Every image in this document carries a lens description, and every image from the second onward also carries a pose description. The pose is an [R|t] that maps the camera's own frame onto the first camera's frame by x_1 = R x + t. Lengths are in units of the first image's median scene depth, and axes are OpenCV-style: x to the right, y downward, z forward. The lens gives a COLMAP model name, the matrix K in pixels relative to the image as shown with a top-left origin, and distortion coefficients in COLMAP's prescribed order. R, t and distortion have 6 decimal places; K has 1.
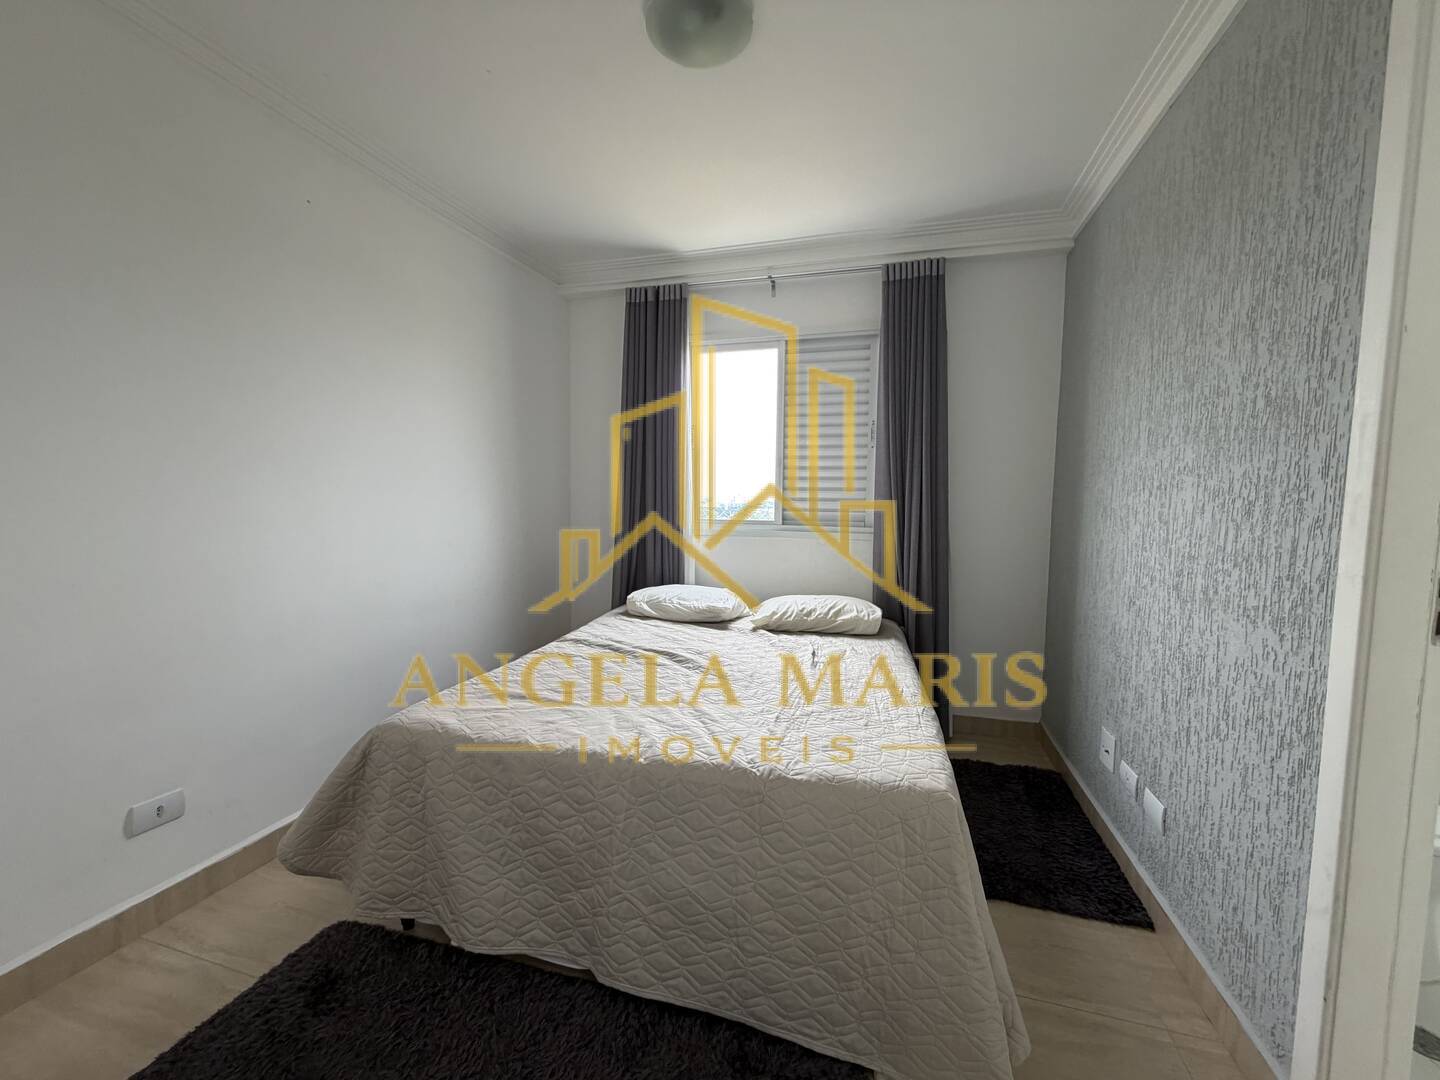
lens RADIAL K [[580.9, 0, 722.5], [0, 580.9, 541.0], [0, 0, 1]] dist [-0.000658, -0.000227]
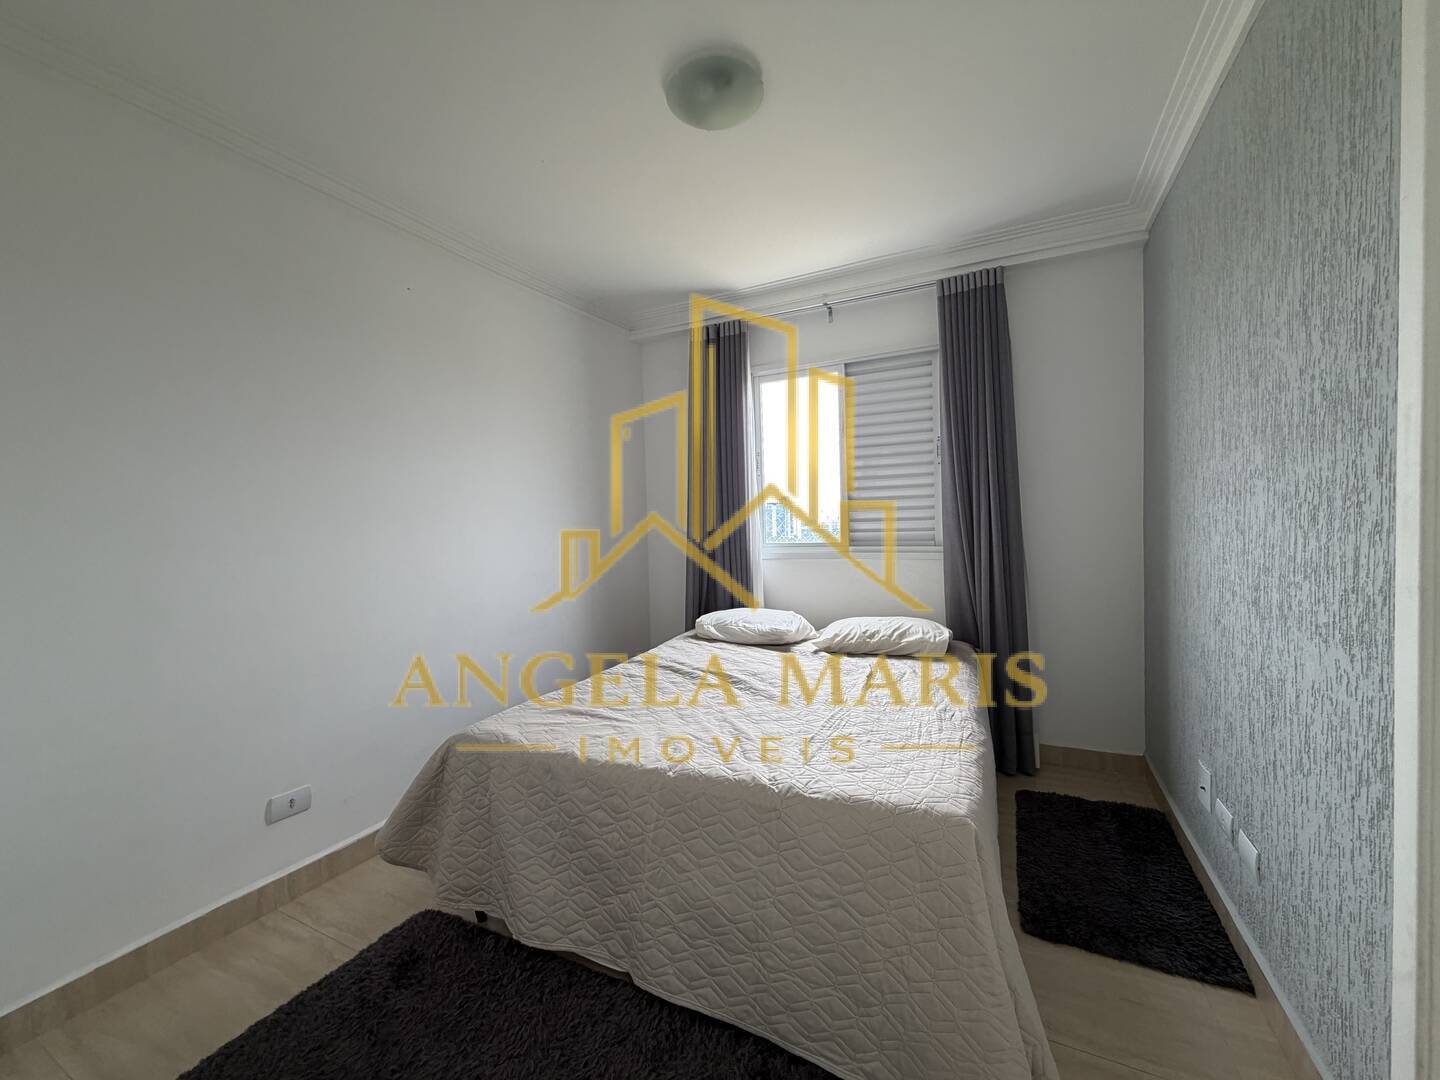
lens RADIAL K [[580.9, 0, 719.4], [0, 580.9, 539.9], [0, 0, 1]] dist [-0.000658, -0.000227]
pose [[0.982774, -0.034825, -0.181500, 0.150771], [0.027081, 0.998621, -0.044971, 0.000158], [0.182816, 0.039281, 0.982362, -0.043757]]
